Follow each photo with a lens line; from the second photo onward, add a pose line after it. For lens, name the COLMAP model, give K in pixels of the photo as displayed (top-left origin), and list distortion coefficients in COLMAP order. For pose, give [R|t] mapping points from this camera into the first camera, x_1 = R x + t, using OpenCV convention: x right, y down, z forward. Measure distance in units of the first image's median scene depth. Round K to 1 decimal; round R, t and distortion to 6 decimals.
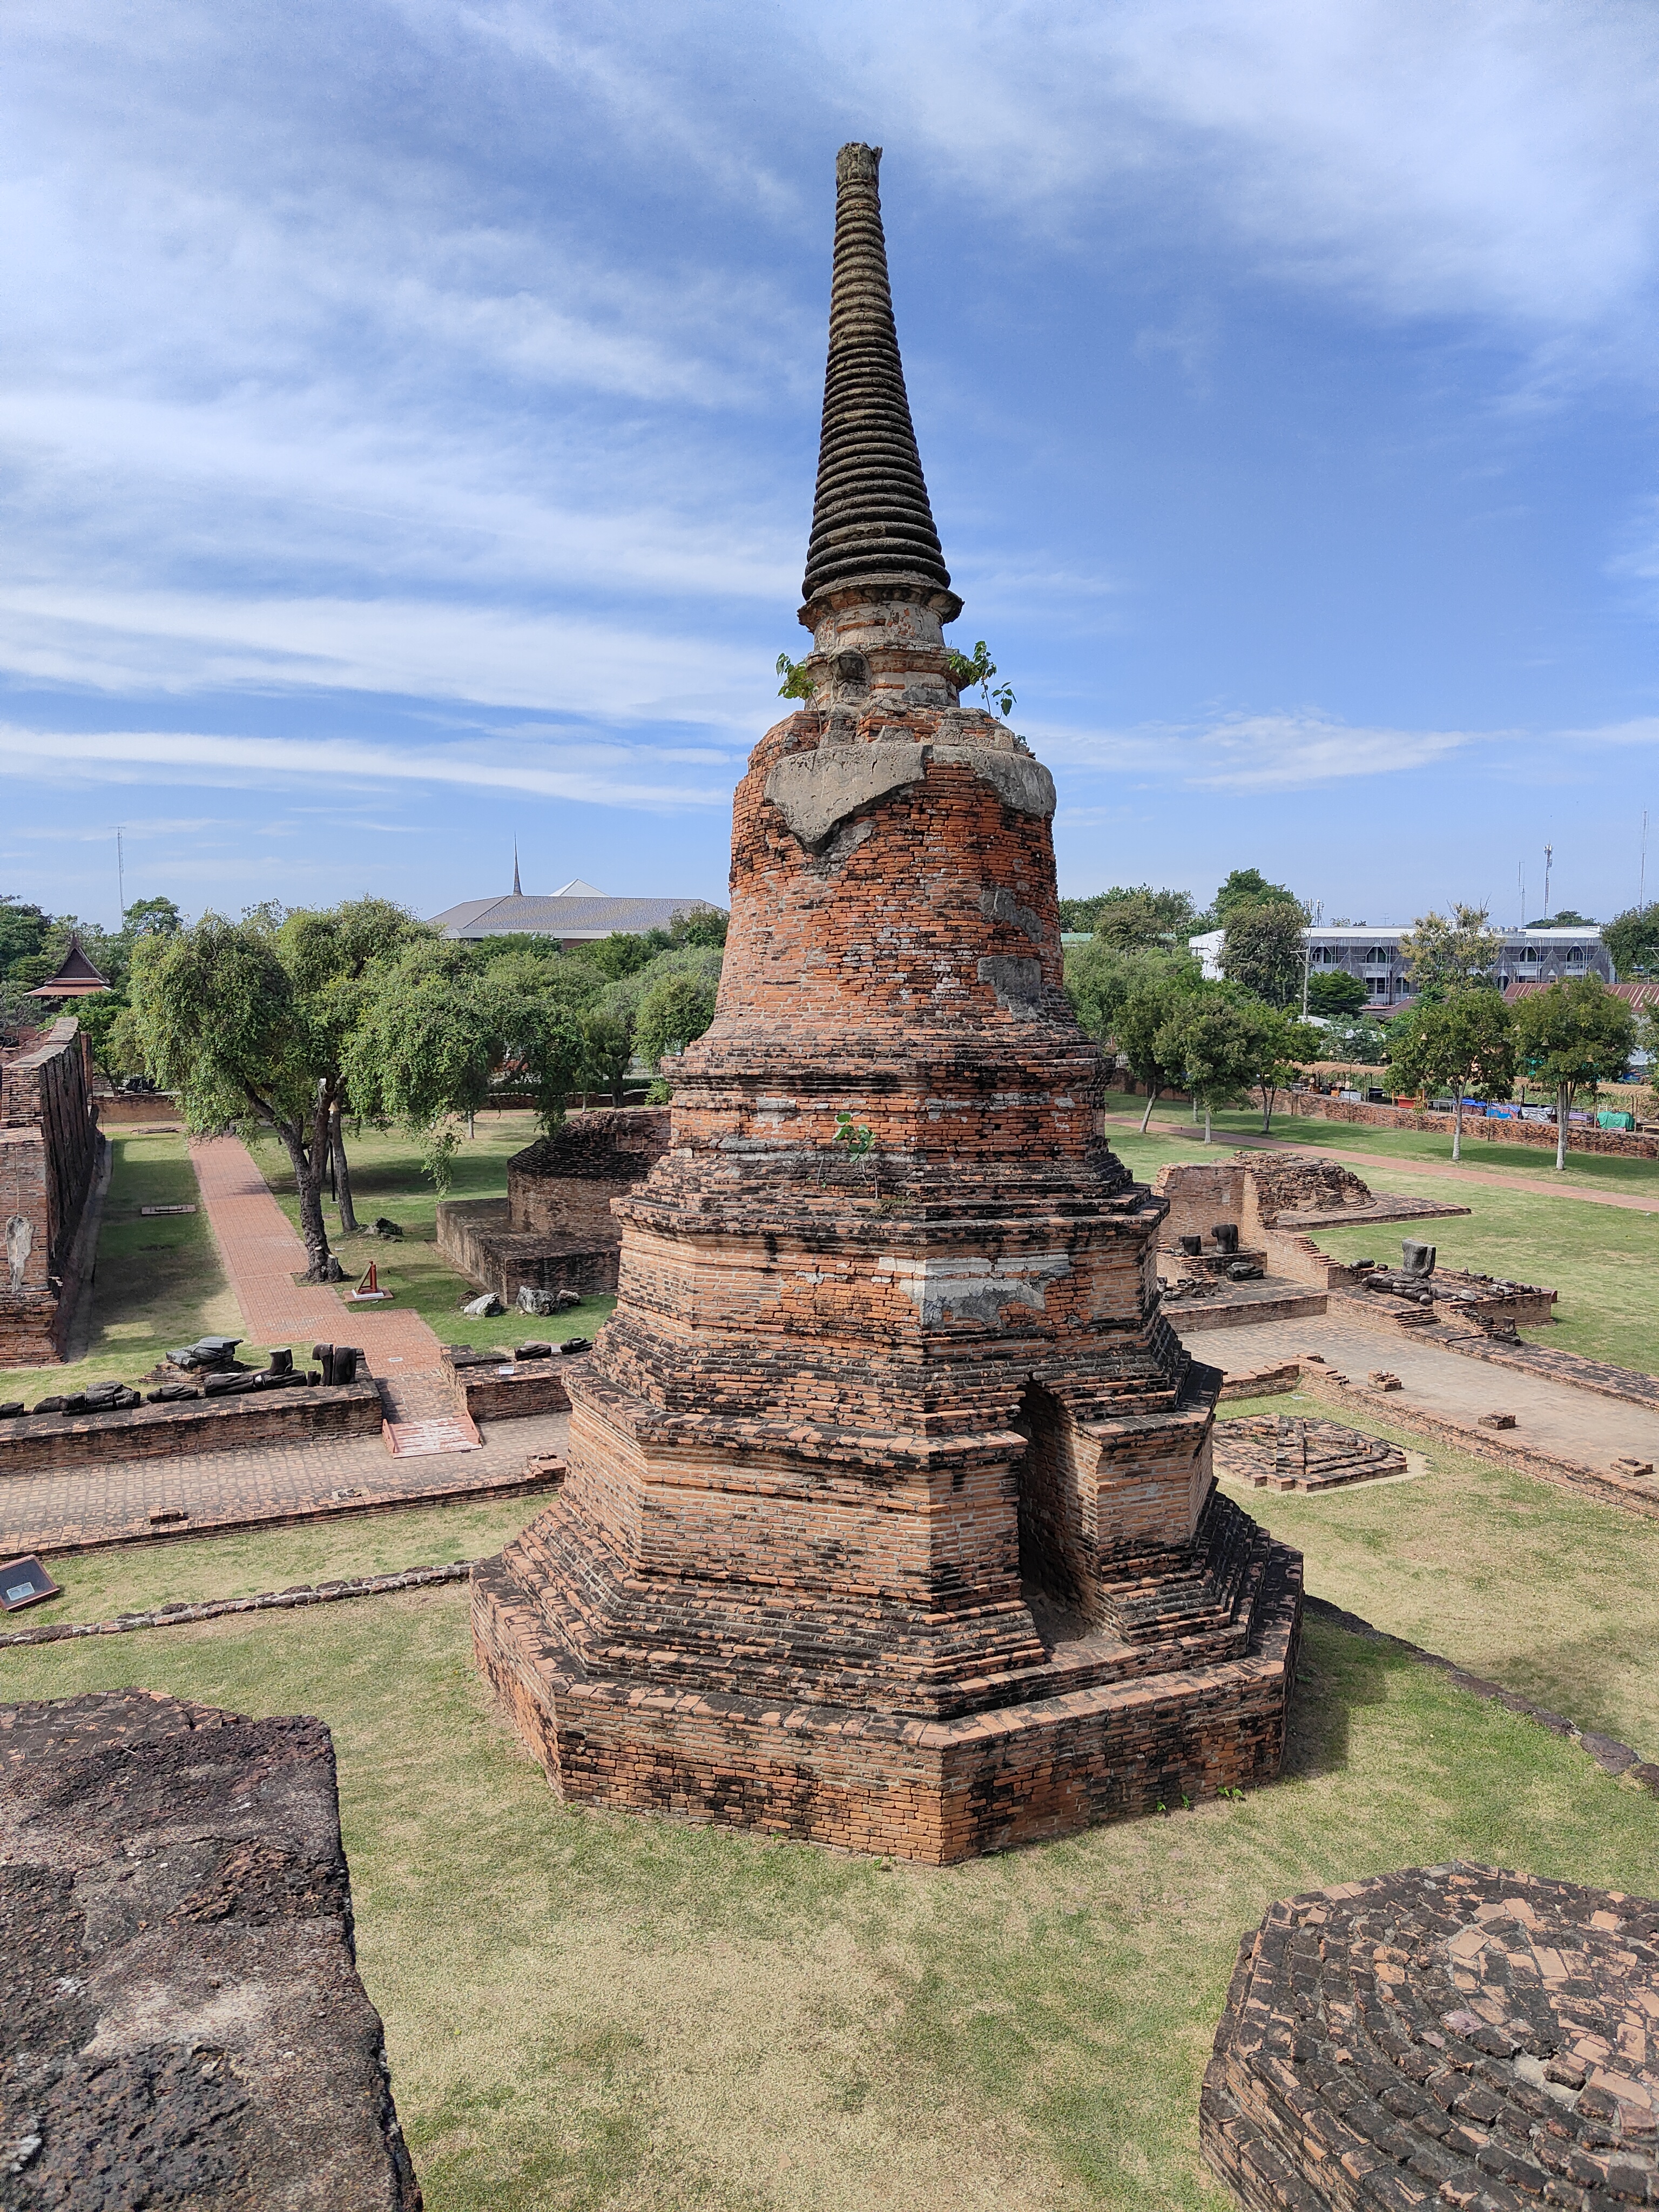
lens RADIAL K [[1539.7, 0, 829.5], [0, 1539.7, 1106.0], [0, 0, 1]] dist [0.024131, 0.000075]
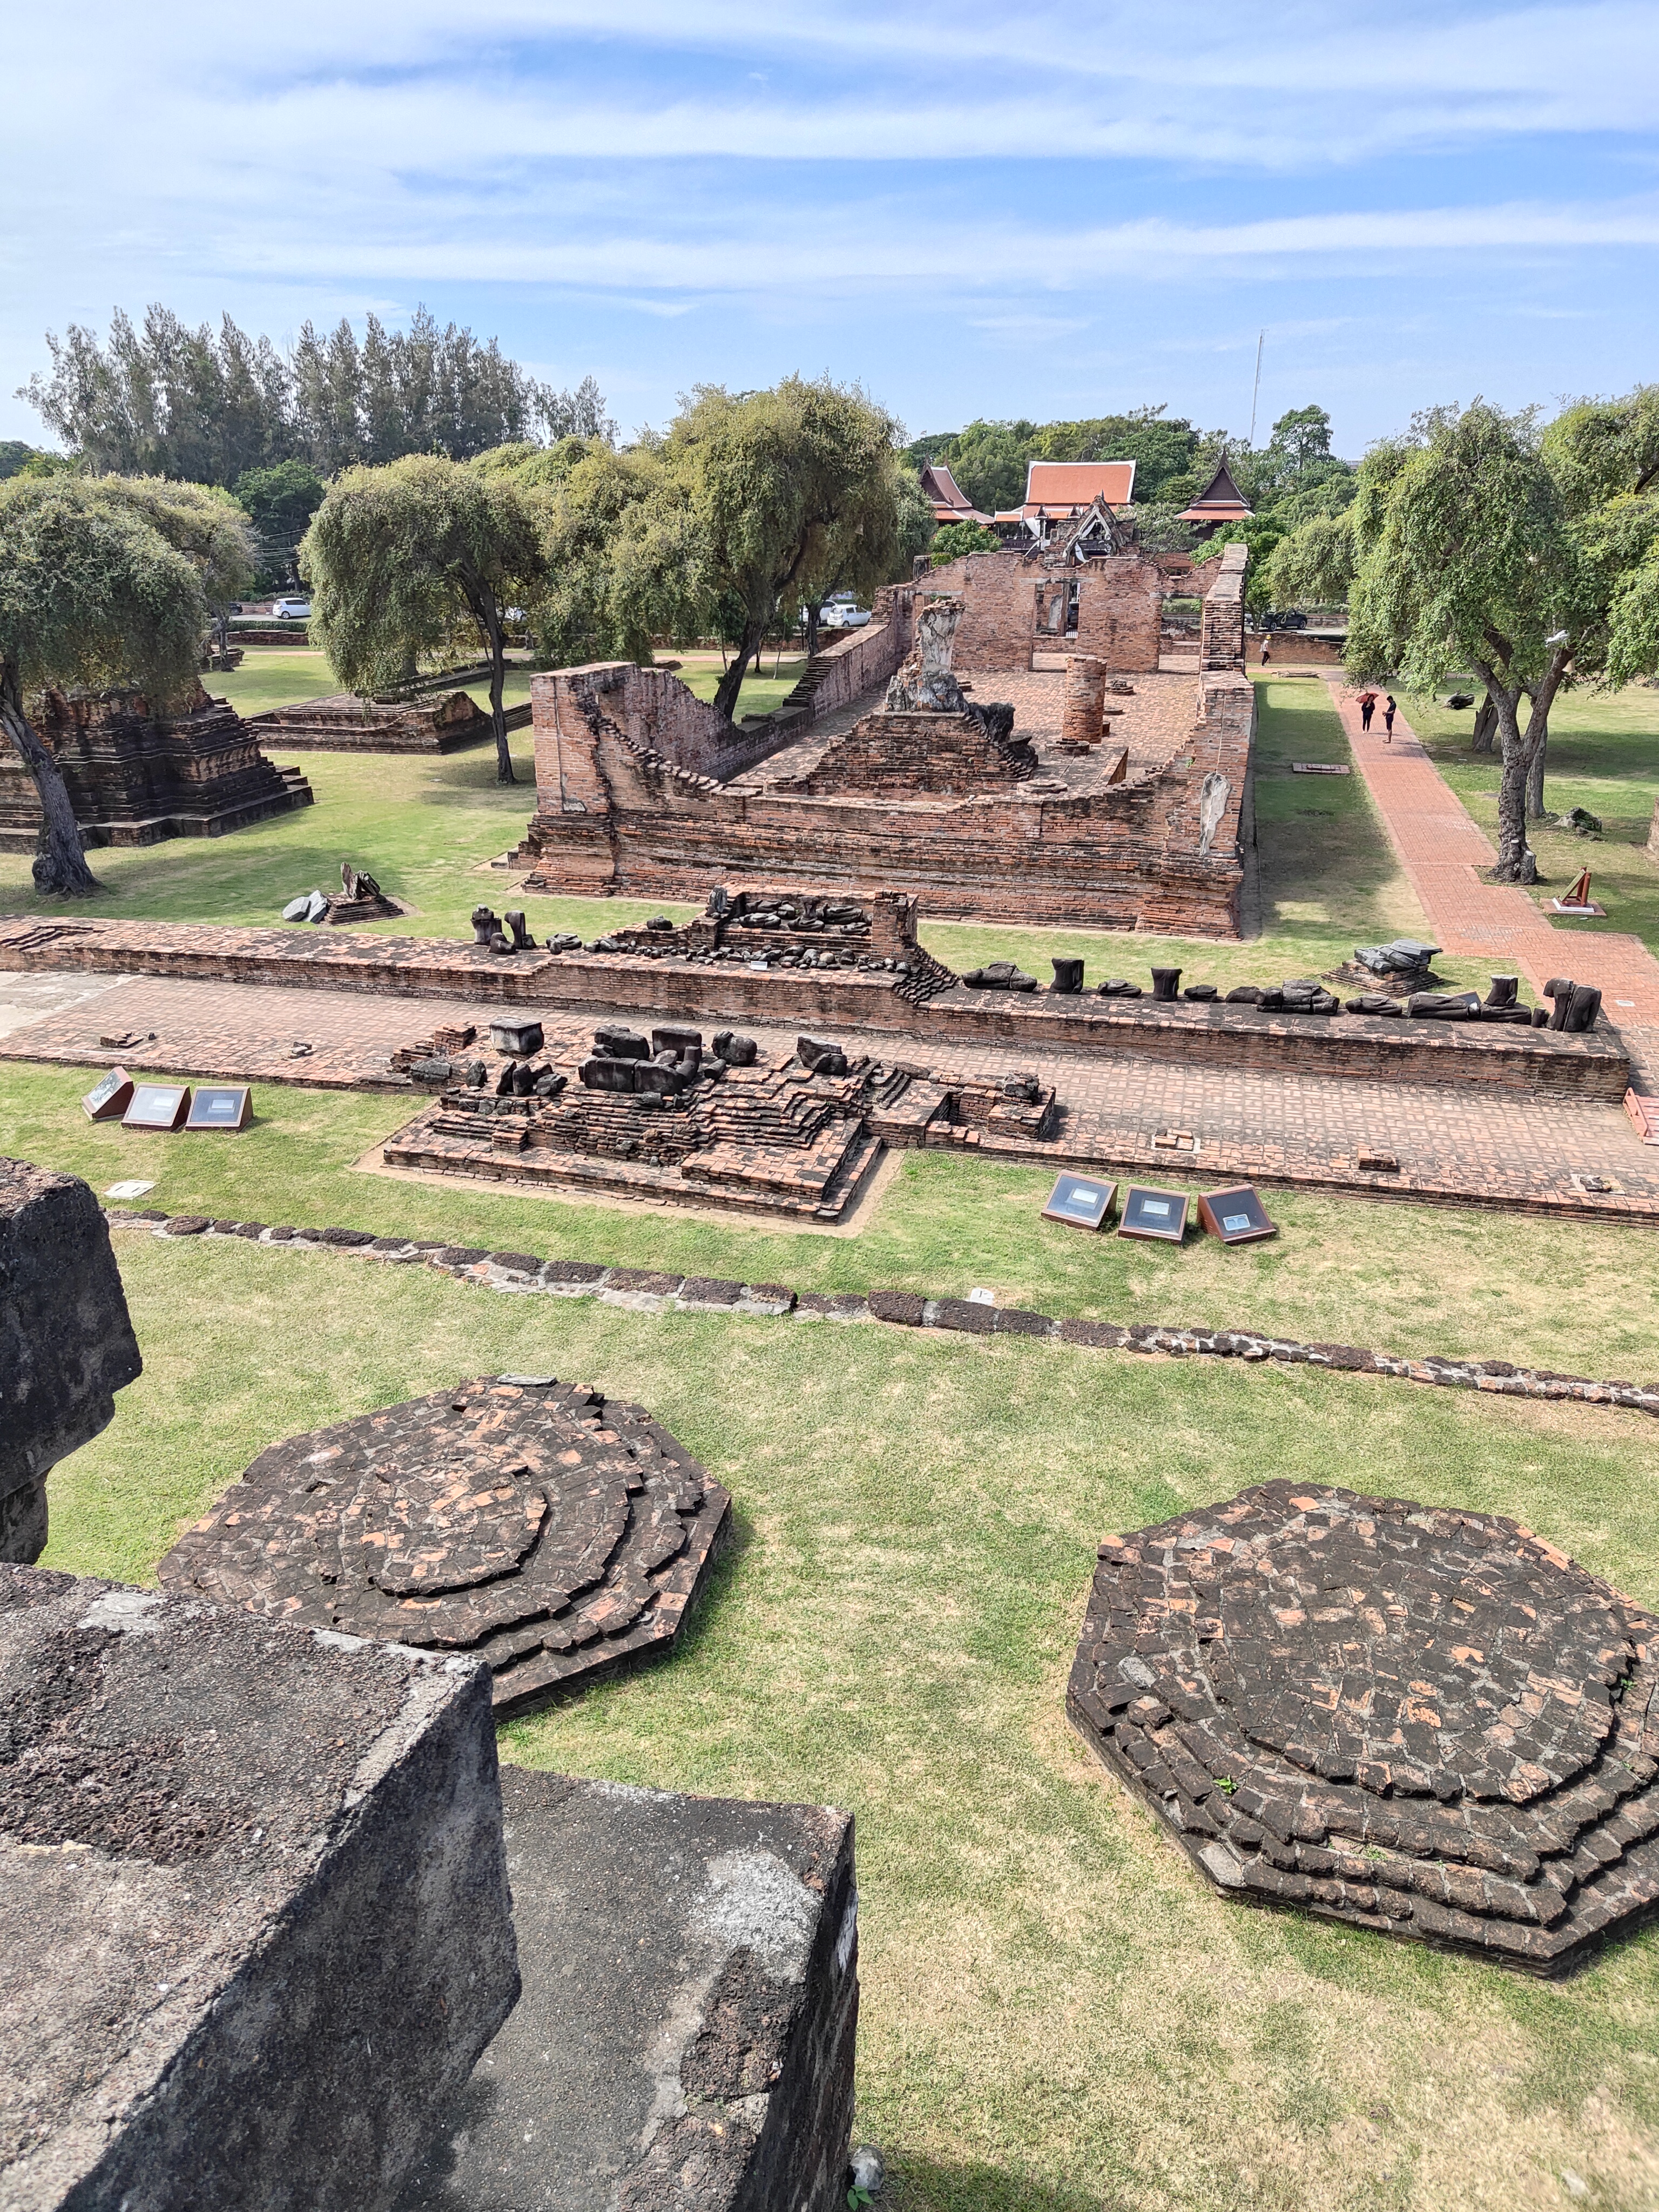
lens RADIAL K [[1574.4, 0, 829.5], [0, 1574.4, 1106.0], [0, 0, 1]] dist [-0.000346, 0.003074]
pose [[0.790114, 0.224359, -0.570423, -0.133260], [-0.056507, 0.953303, 0.296684, -0.003694], [0.610350, -0.202181, 0.765896, 0.116812]]
